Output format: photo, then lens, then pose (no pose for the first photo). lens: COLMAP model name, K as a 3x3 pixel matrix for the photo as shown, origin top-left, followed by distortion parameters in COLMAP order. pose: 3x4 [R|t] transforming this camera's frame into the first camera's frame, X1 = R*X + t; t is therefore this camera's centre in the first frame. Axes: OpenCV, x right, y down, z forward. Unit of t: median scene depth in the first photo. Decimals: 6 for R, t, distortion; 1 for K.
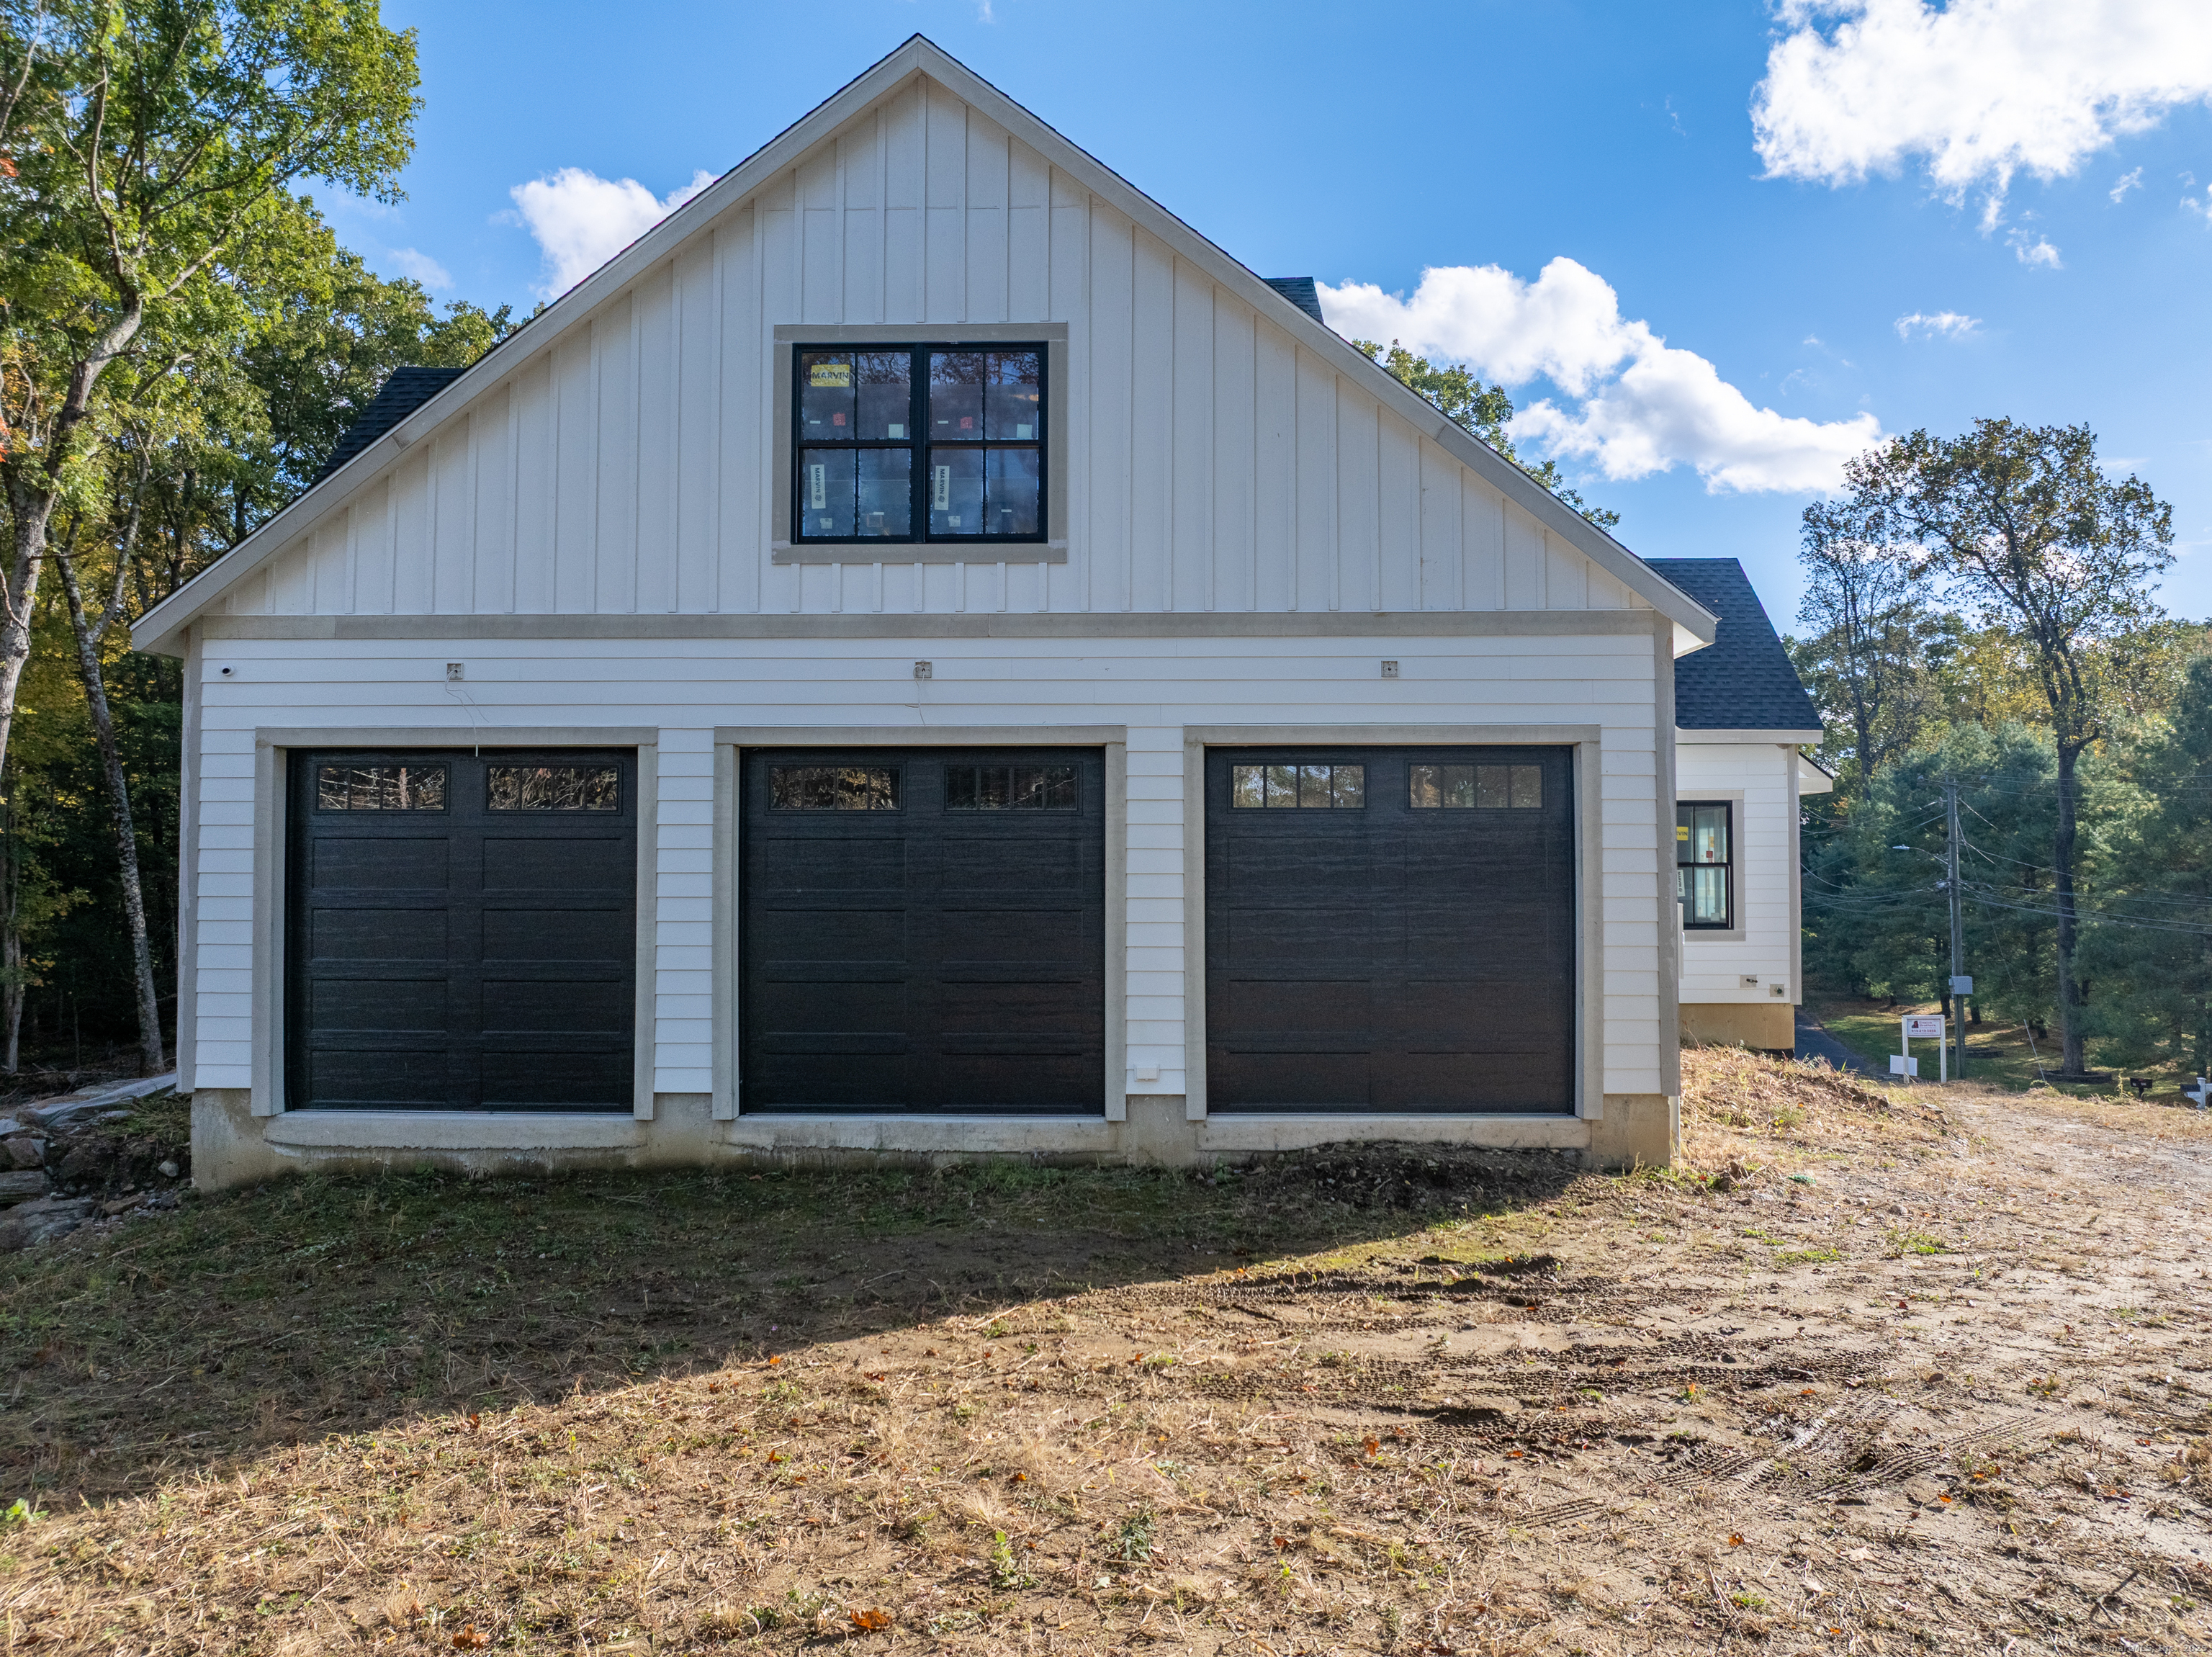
lens RADIAL K [[1558.4, 0, 1104.4], [0, 1558.4, 837.0], [0, 0, 1]] dist [-0.048784, 0.017511]
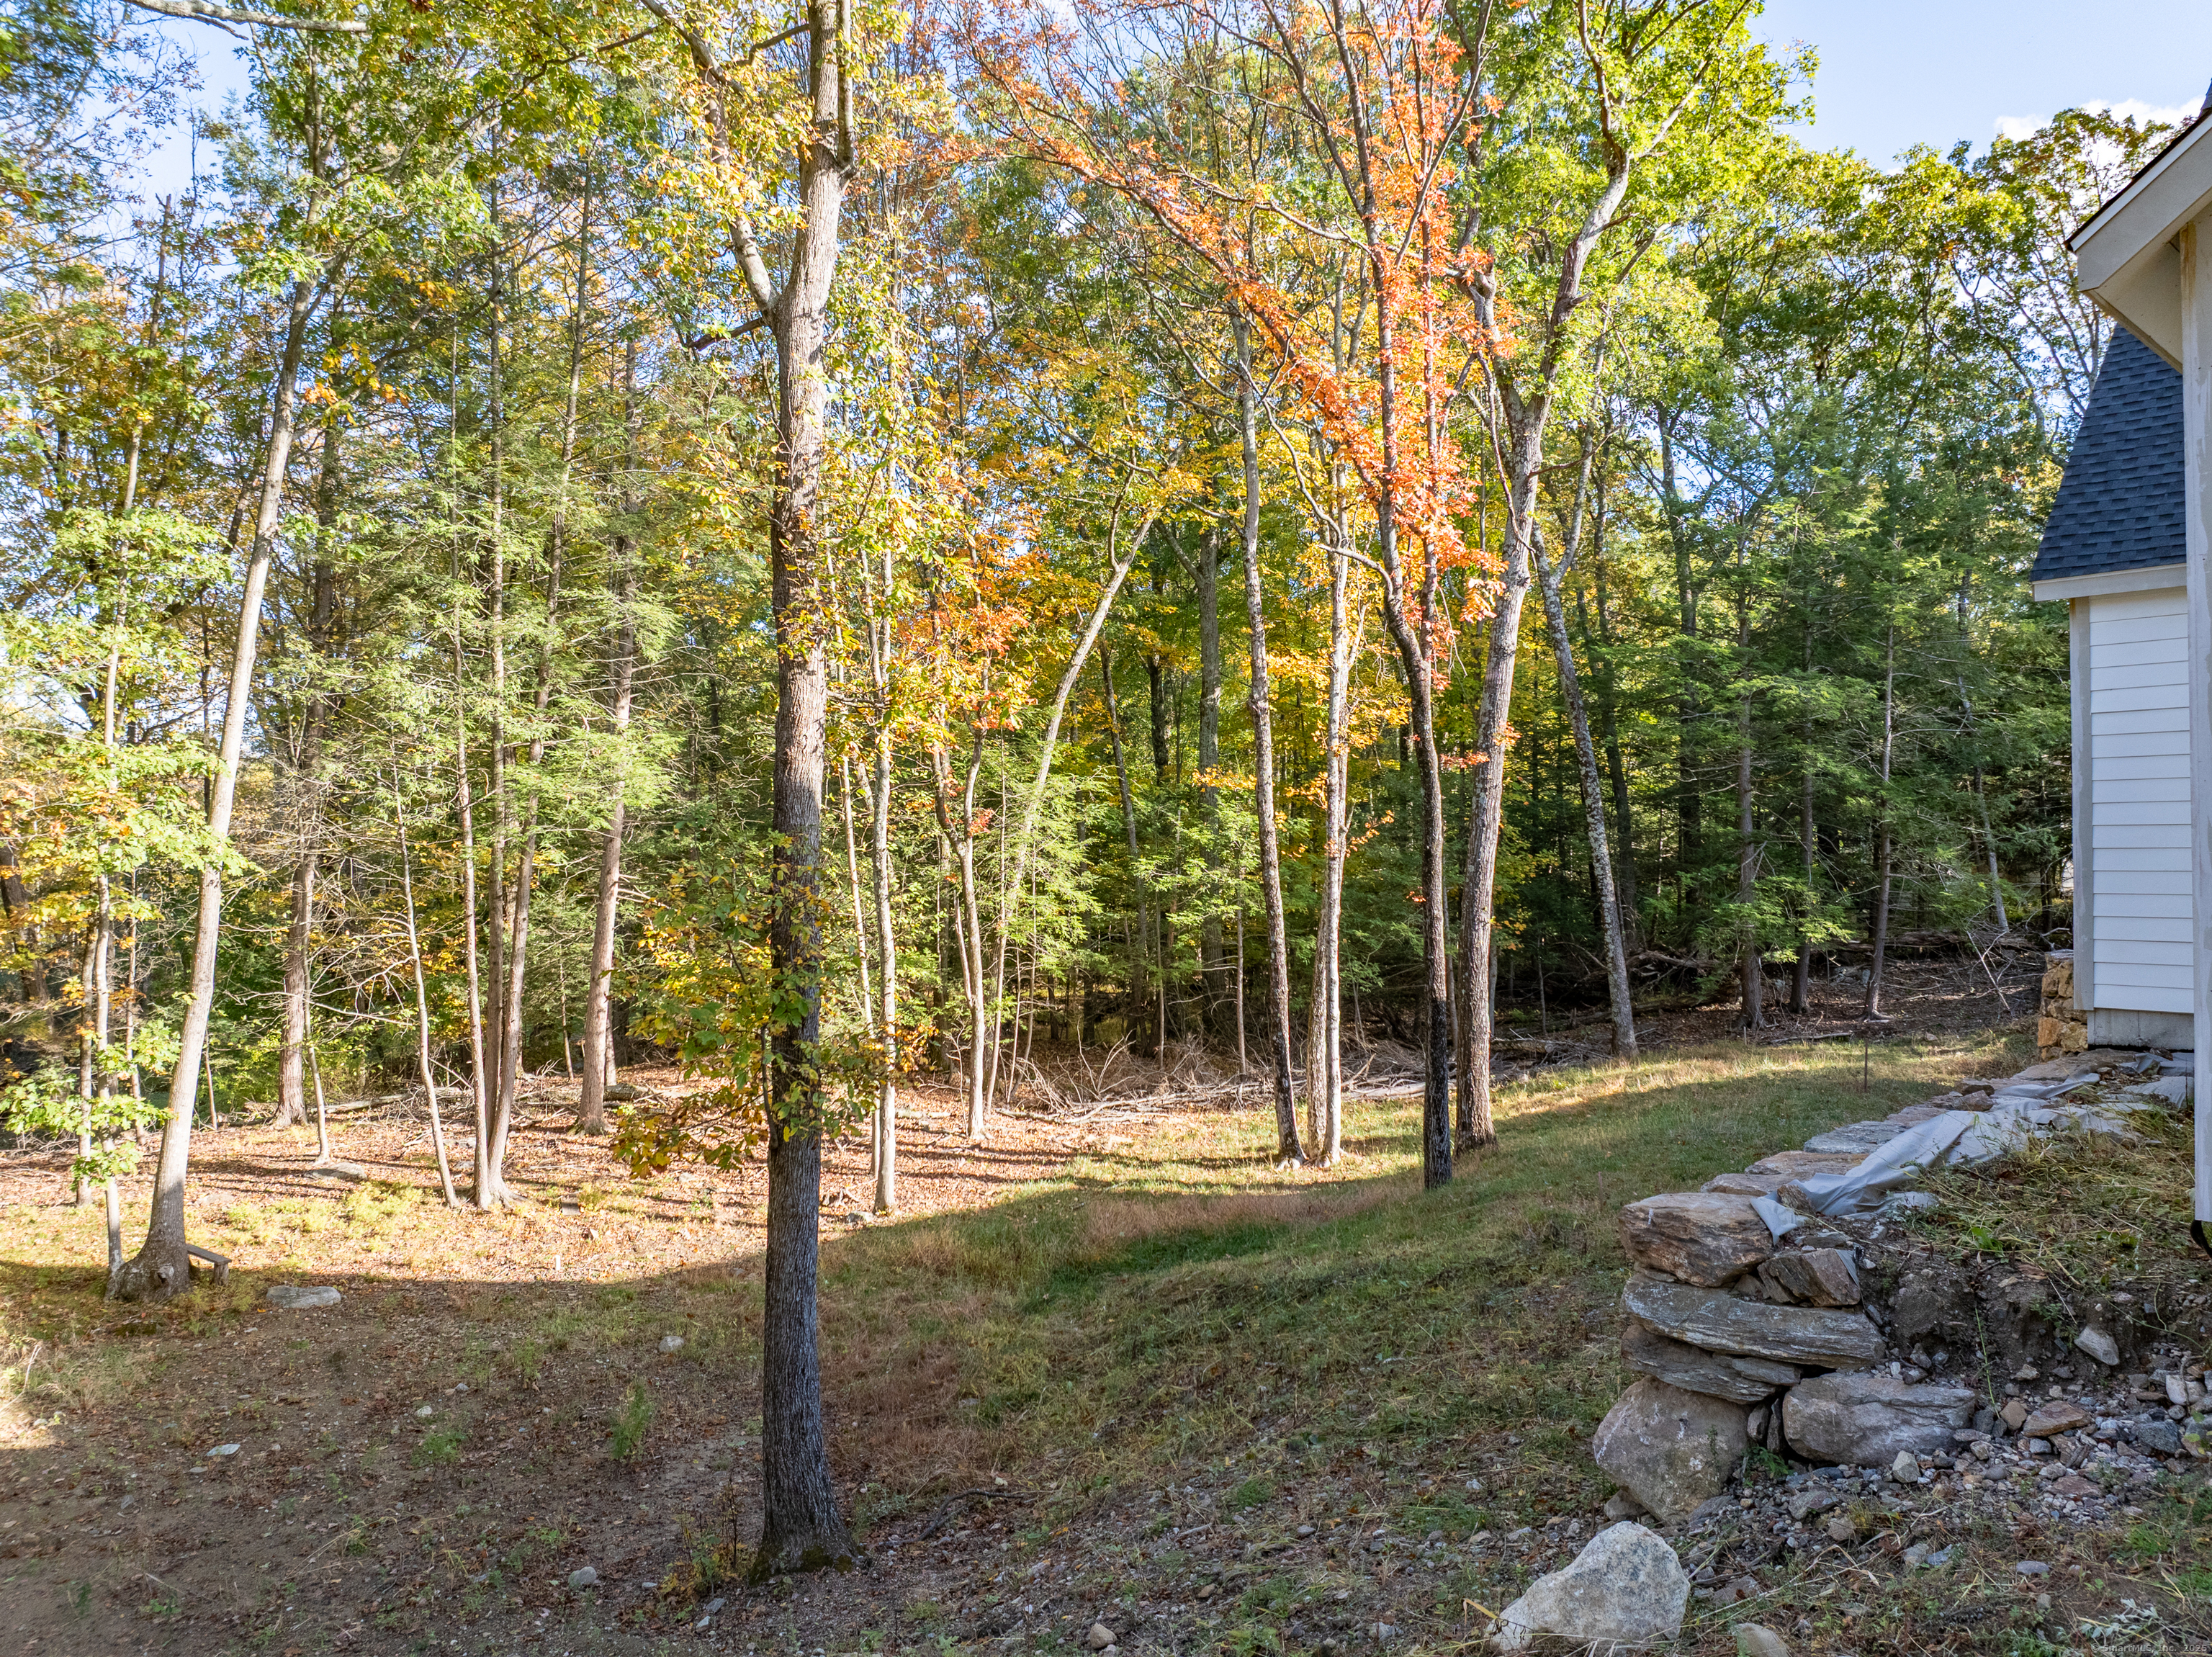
lens RADIAL K [[1558.4, 0, 1107.1], [0, 1558.4, 834.4], [0, 0, 1]] dist [-0.048784, 0.017511]
pose [[0.685012, -0.011692, -0.728438, -0.212441], [0.023564, 0.999704, 0.006113, 0.016708], [0.728151, -0.021352, 0.685084, 0.190755]]
